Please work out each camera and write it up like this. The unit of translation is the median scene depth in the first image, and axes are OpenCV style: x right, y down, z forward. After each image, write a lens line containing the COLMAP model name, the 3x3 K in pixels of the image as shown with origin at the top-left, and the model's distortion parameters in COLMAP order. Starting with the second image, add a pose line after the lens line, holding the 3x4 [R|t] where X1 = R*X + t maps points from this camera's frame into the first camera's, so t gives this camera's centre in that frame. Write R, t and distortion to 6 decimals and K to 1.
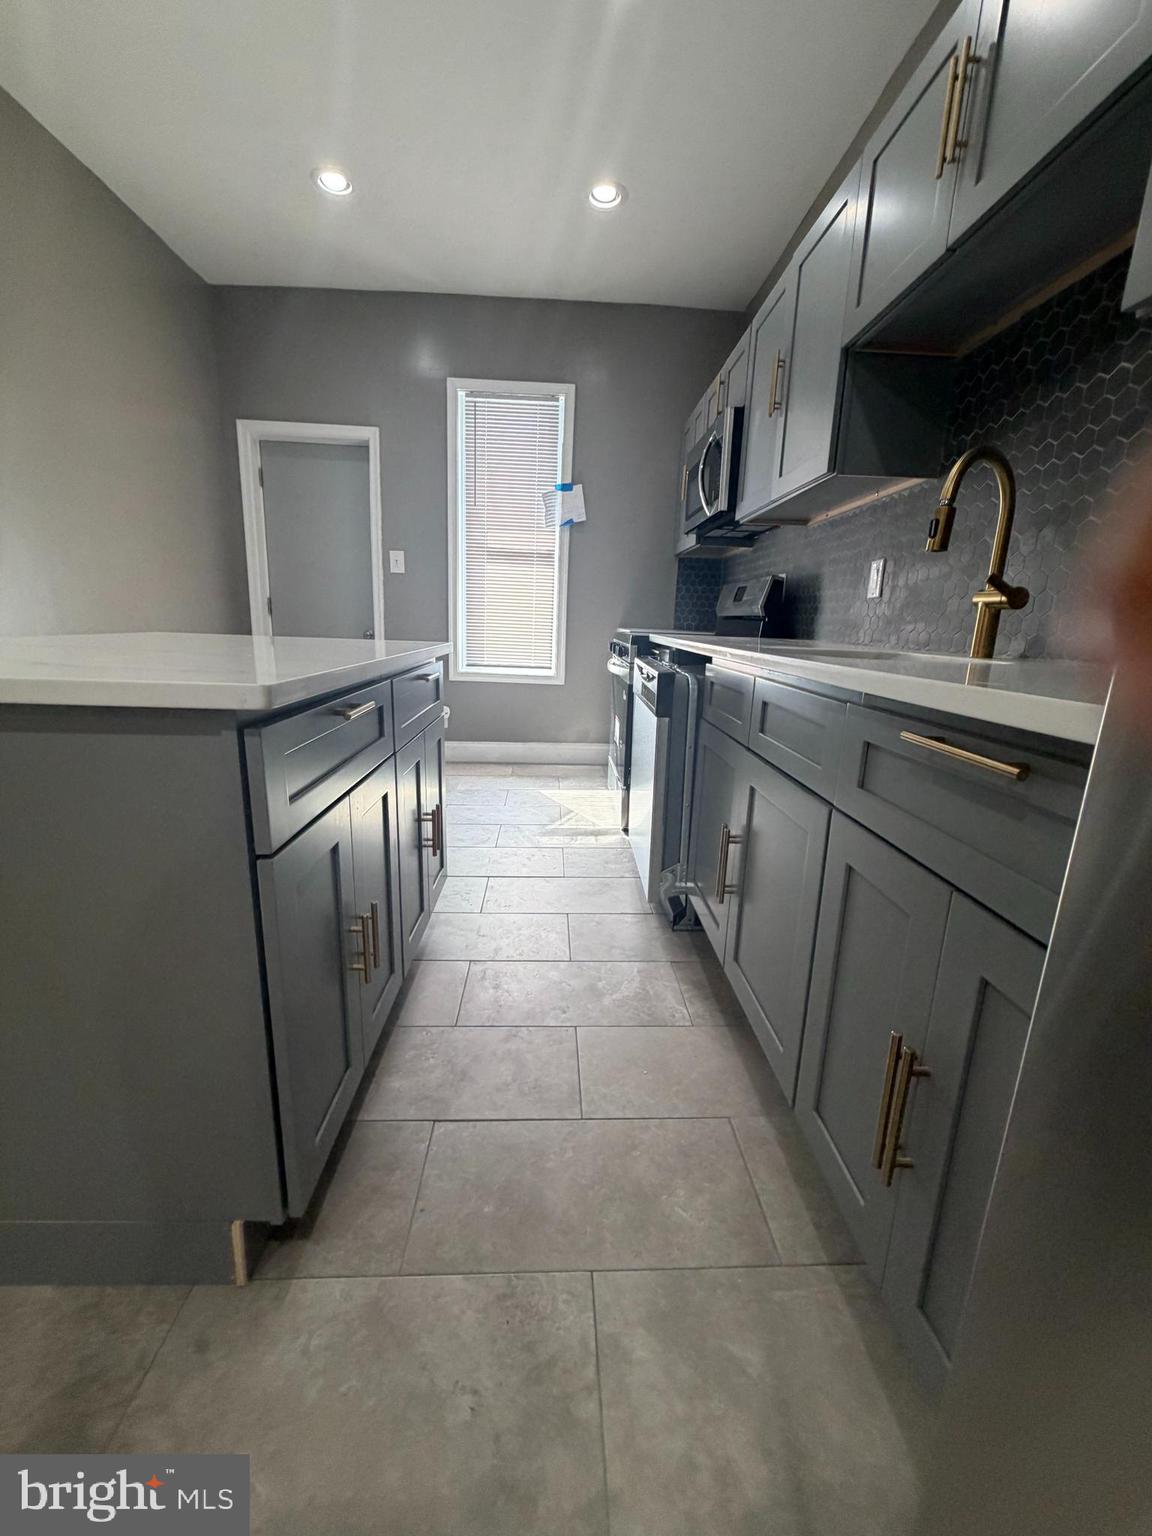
lens RADIAL K [[610.2, 0, 580.0], [0, 610.2, 764.8], [0, 0, 1]] dist [-0.001695, 0.000697]
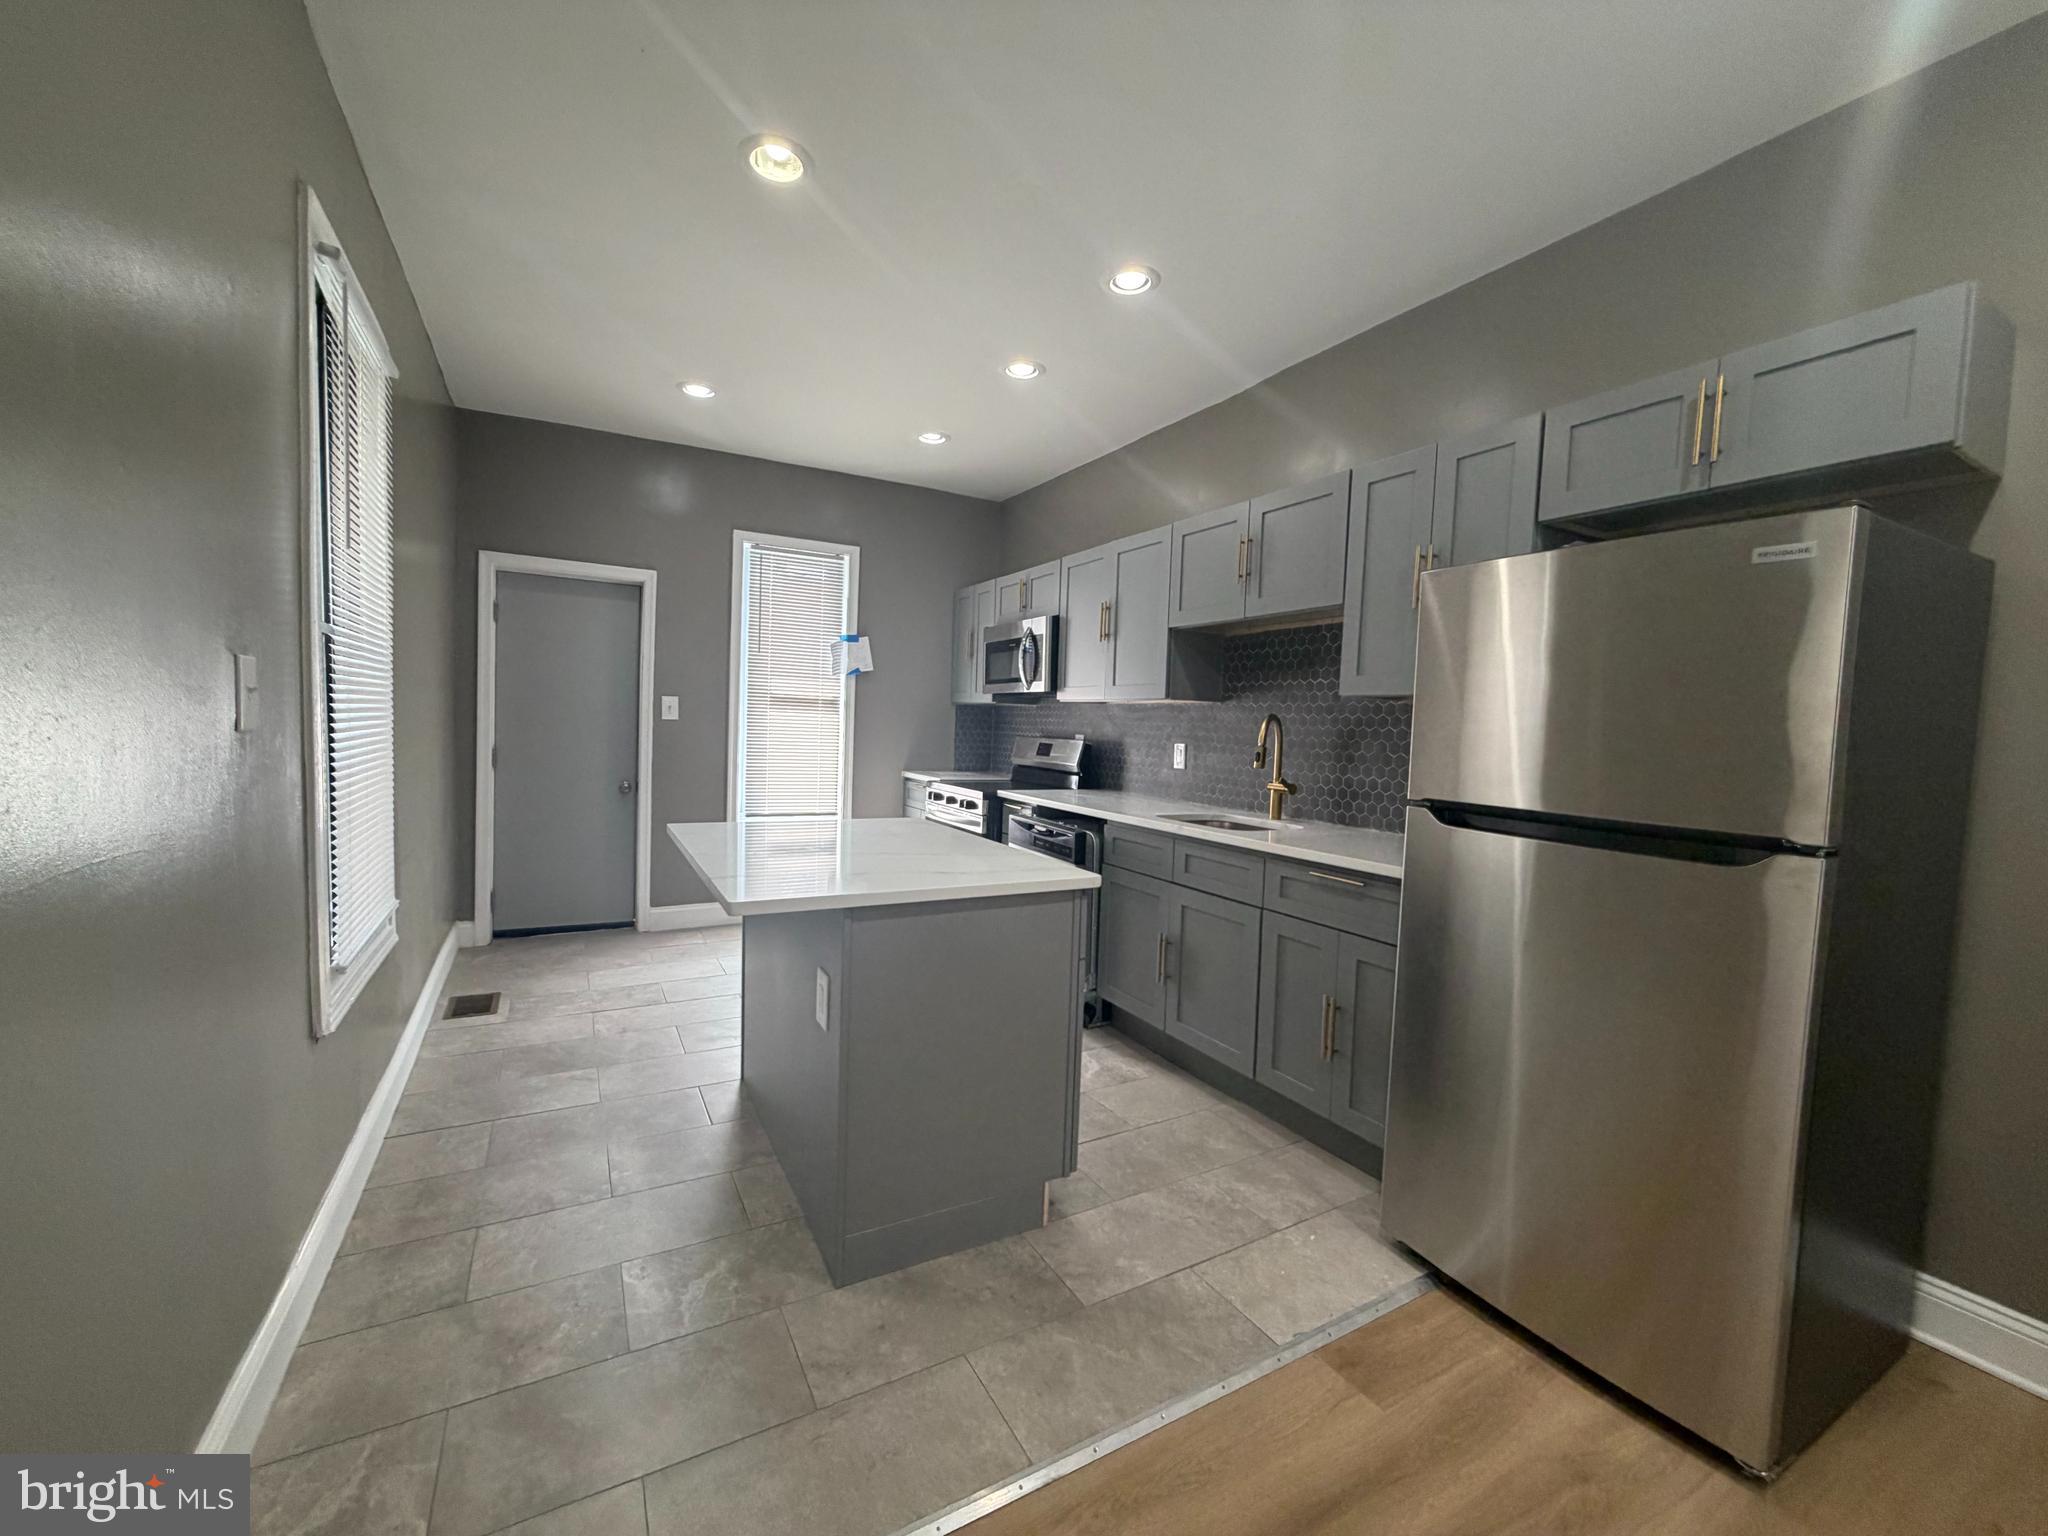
lens RADIAL K [[813.7, 0, 1020.8], [0, 813.7, 770.8], [0, 0, 1]] dist [-0.001695, 0.000697]
pose [[0.894744, -0.028220, 0.445687, -0.395428], [0.099494, 0.985515, -0.137339, -0.023667], [-0.435355, 0.167226, 0.884591, -0.297430]]
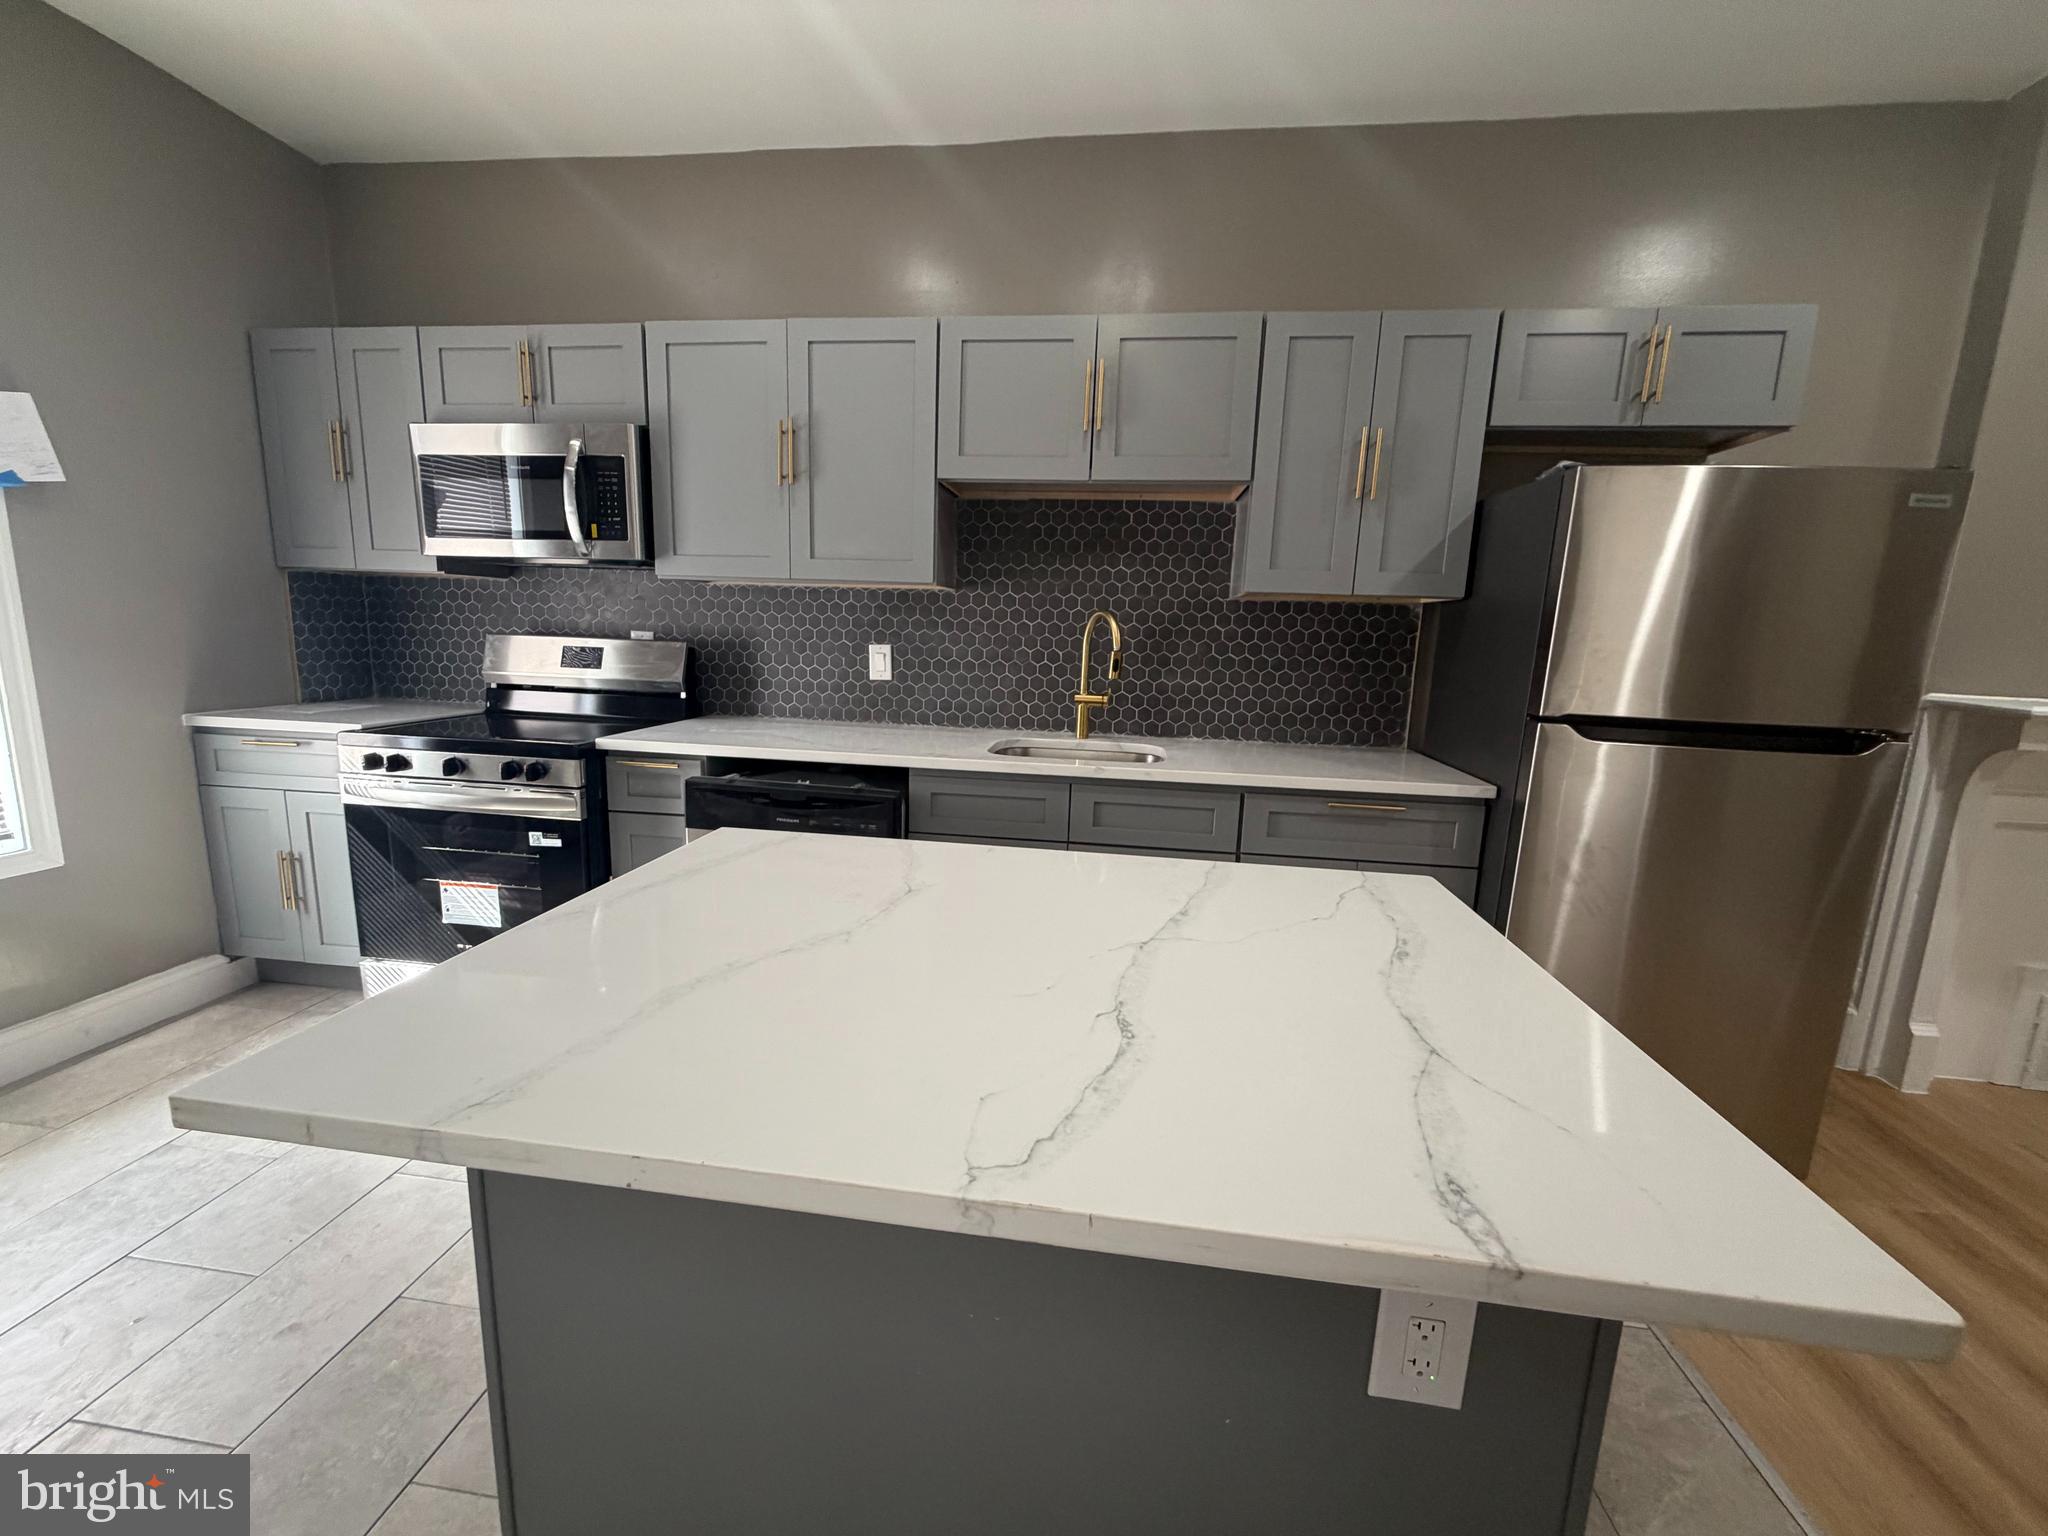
lens RADIAL K [[813.7, 0, 1013.7], [0, 813.7, 769.8], [0, 0, 1]] dist [-0.001695, 0.000697]
pose [[0.174036, -0.198945, 0.964434, -0.478861], [0.202980, 0.965595, 0.162556, -0.170121], [-0.963593, 0.167470, 0.208430, 0.287363]]
